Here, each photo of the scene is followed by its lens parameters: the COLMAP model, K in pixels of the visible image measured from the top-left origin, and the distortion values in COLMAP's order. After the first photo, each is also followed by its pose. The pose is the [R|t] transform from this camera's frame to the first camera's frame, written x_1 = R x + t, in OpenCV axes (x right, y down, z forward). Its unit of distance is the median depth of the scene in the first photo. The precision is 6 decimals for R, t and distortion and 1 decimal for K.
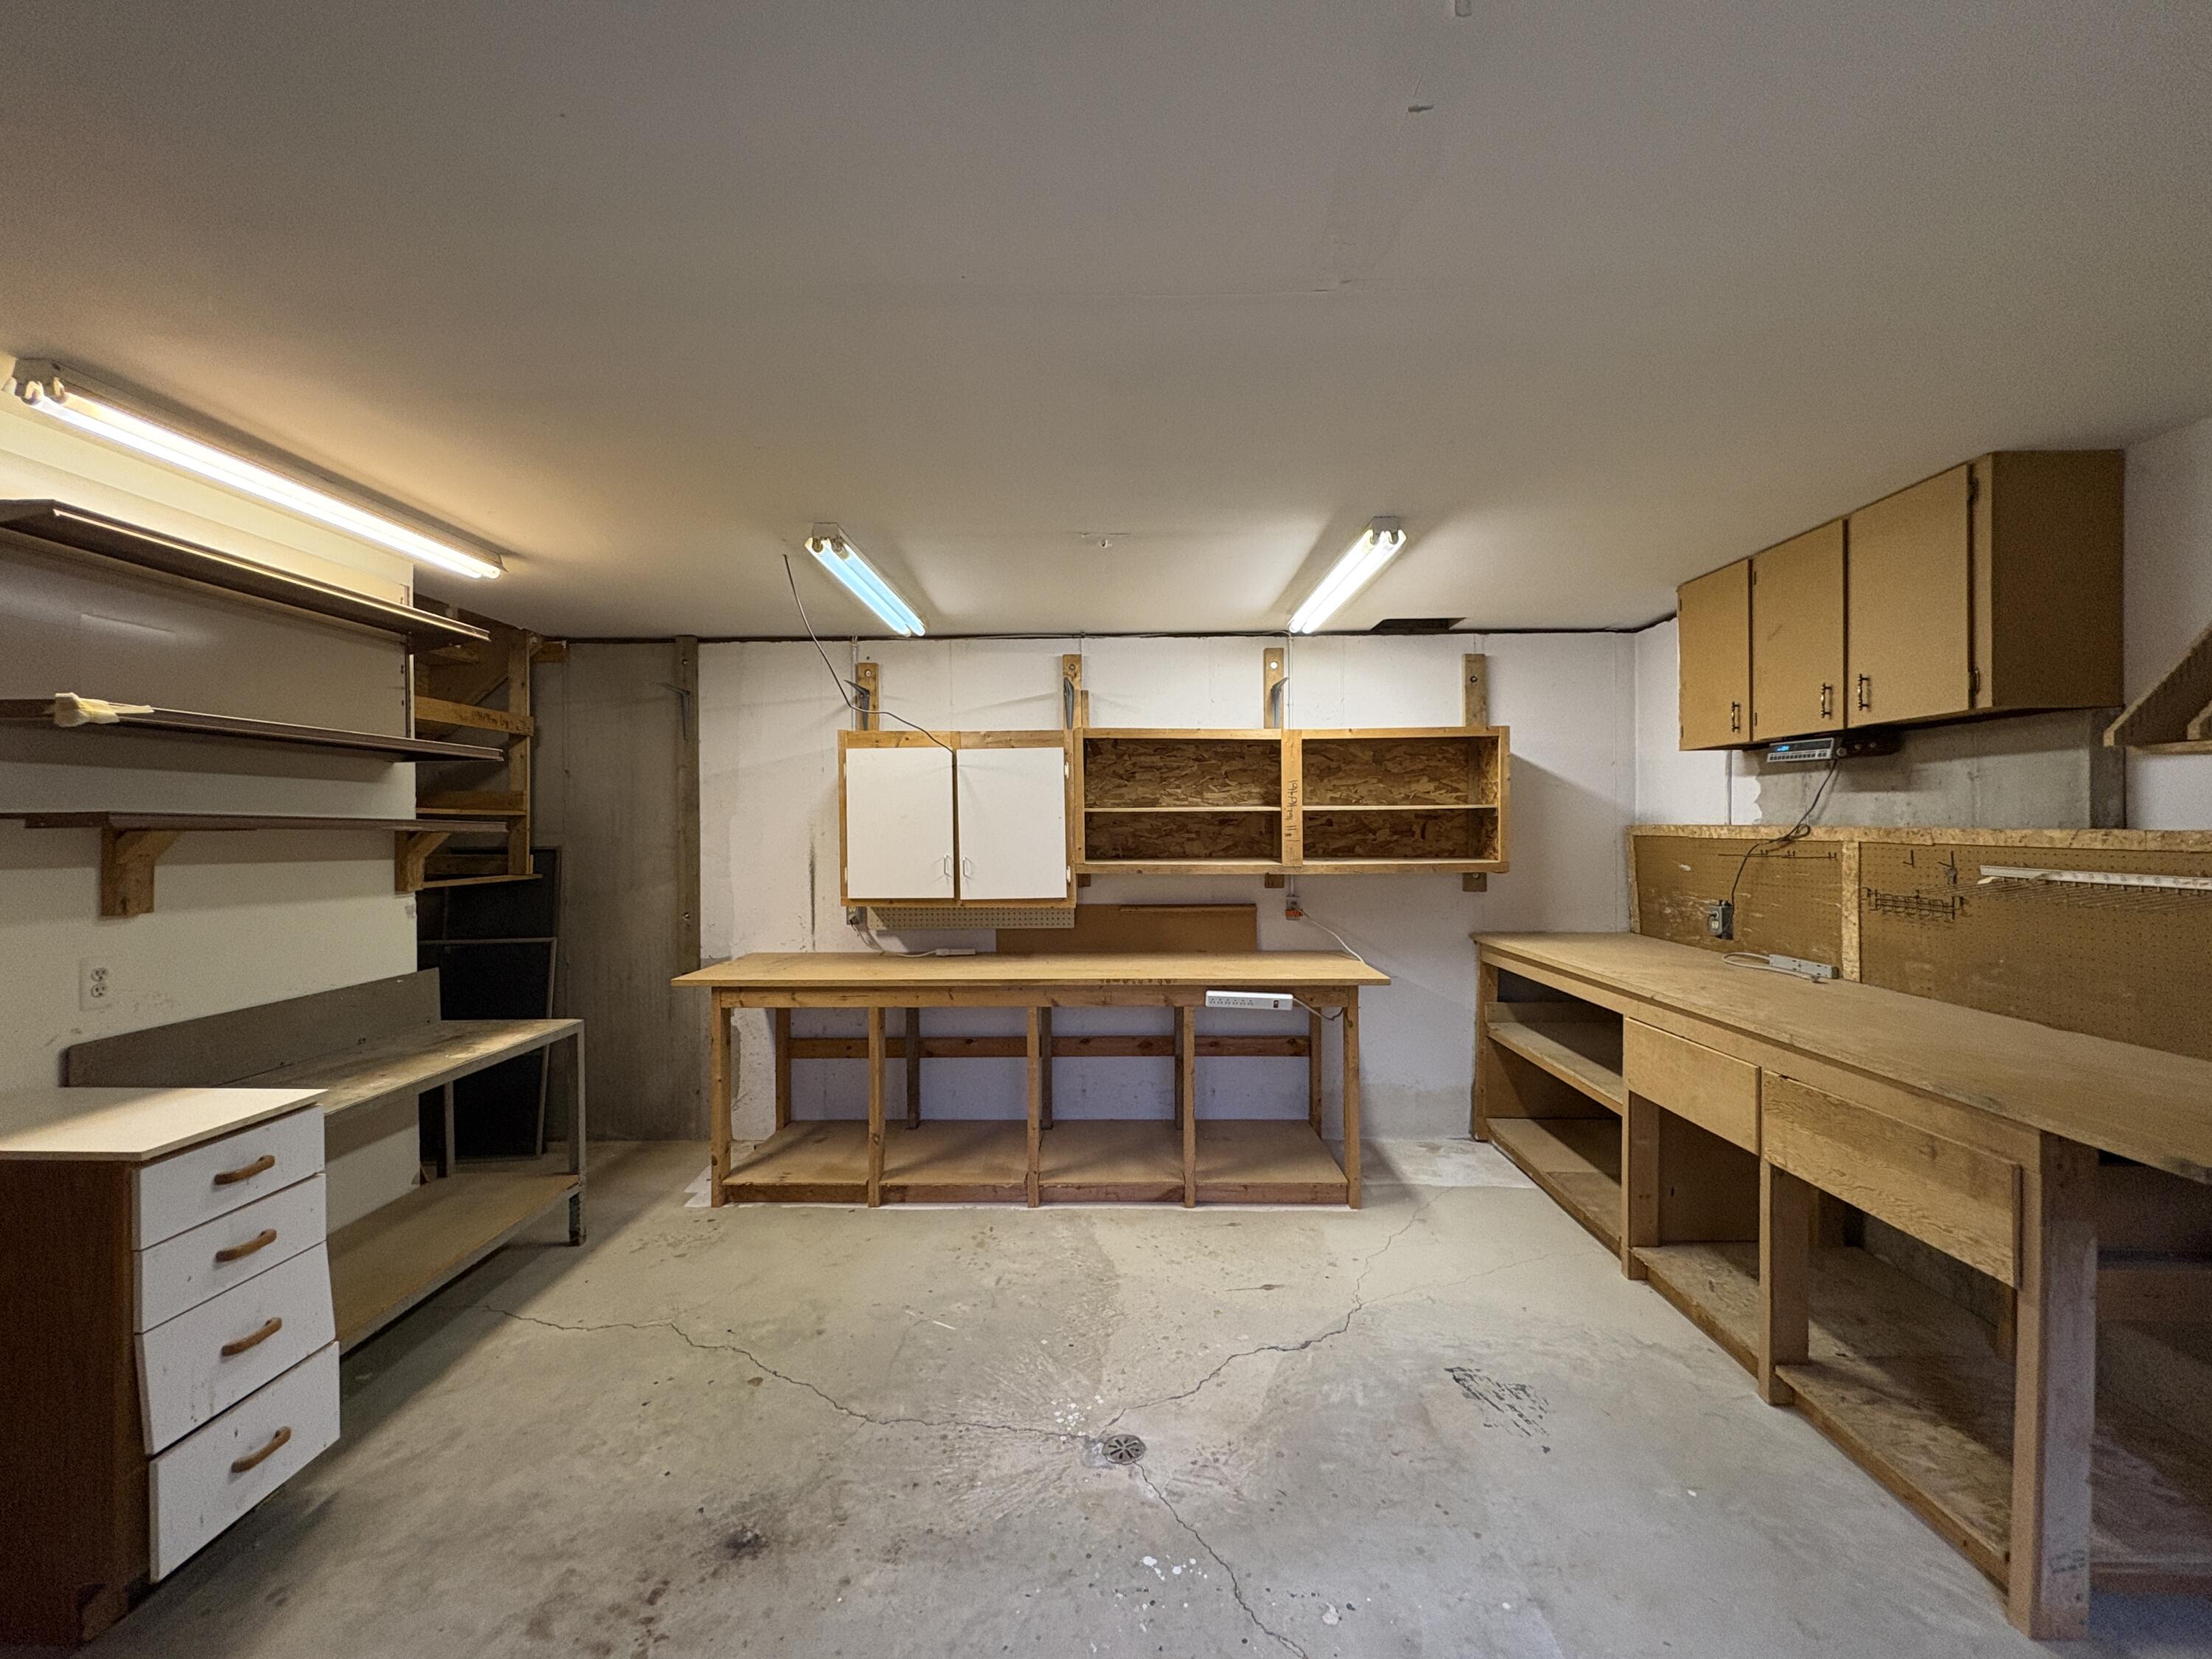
lens RADIAL K [[881.6, 0, 1110.2], [0, 881.6, 830.6], [0, 0, 1]] dist [-0.001410, 0.001487]
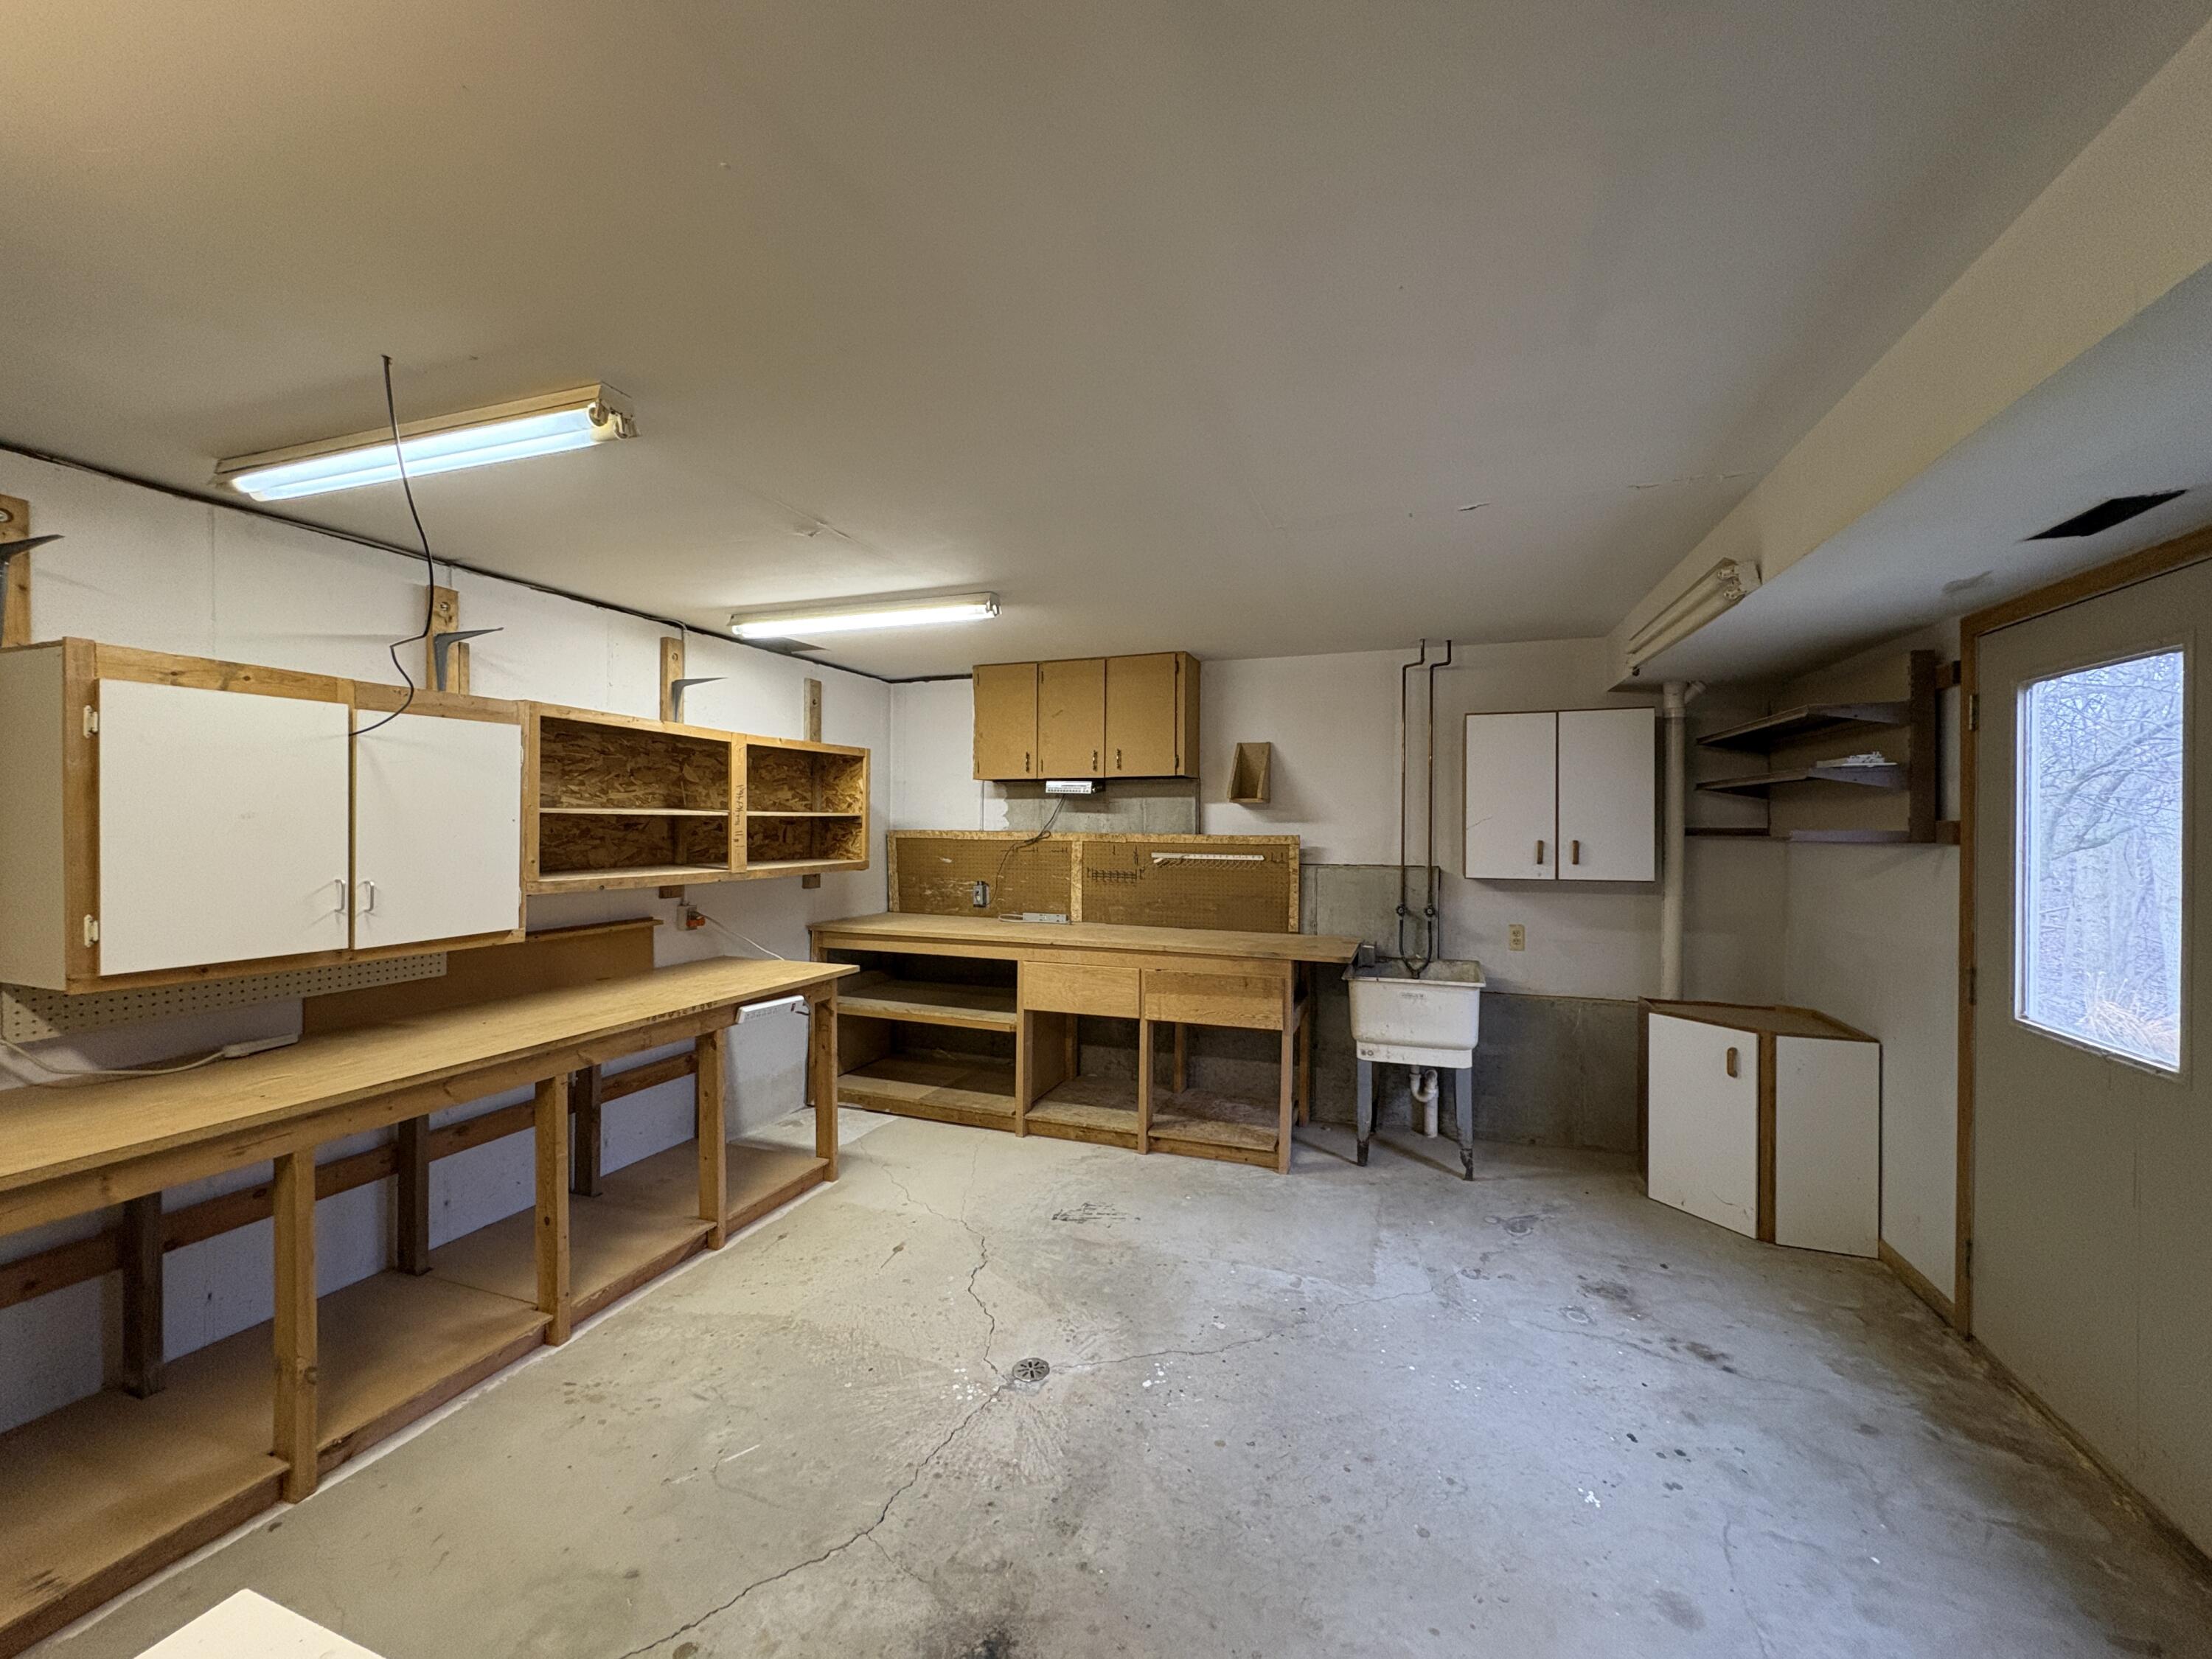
lens RADIAL K [[881.6, 0, 1107.6], [0, 881.6, 829.6], [0, 0, 1]] dist [-0.001410, 0.001487]
pose [[0.323841, 0.001317, 0.946111, -0.643098], [-0.001322, 0.999999, -0.000939, -0.007353], [-0.946111, -0.000946, 0.323842, 0.321484]]
